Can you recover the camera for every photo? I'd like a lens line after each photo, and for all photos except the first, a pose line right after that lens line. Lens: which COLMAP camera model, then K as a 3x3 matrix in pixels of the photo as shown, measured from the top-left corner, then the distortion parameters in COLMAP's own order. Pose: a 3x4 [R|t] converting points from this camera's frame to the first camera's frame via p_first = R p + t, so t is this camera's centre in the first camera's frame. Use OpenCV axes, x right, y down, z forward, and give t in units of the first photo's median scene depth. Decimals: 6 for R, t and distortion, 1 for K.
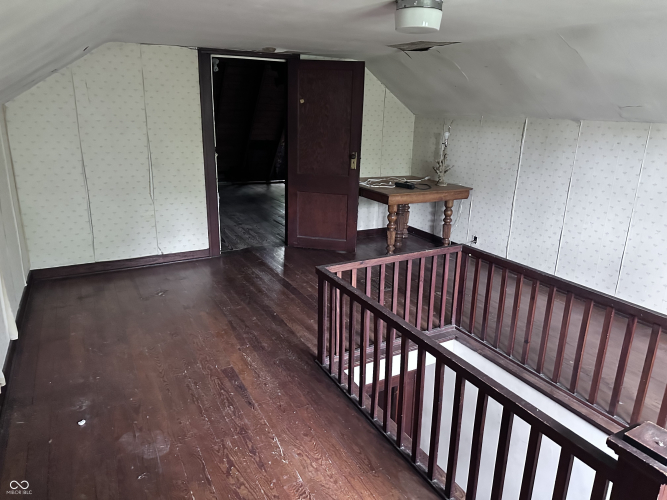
lens RADIAL K [[475.5, 0, 334.2], [0, 475.5, 248.7], [0, 0, 1]] dist [0.063688, -0.078940]
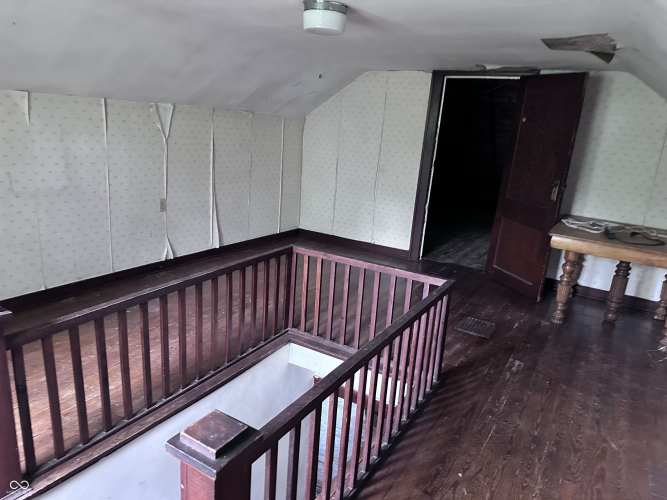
lens RADIAL K [[475.5, 0, 330.5], [0, 475.5, 252.6], [0, 0, 1]] dist [0.063688, -0.078940]
pose [[0.502356, 0.242332, -0.830008, 0.607697], [-0.296384, 0.950029, 0.097990, -0.054802], [0.812278, 0.196775, 0.549076, 0.272266]]
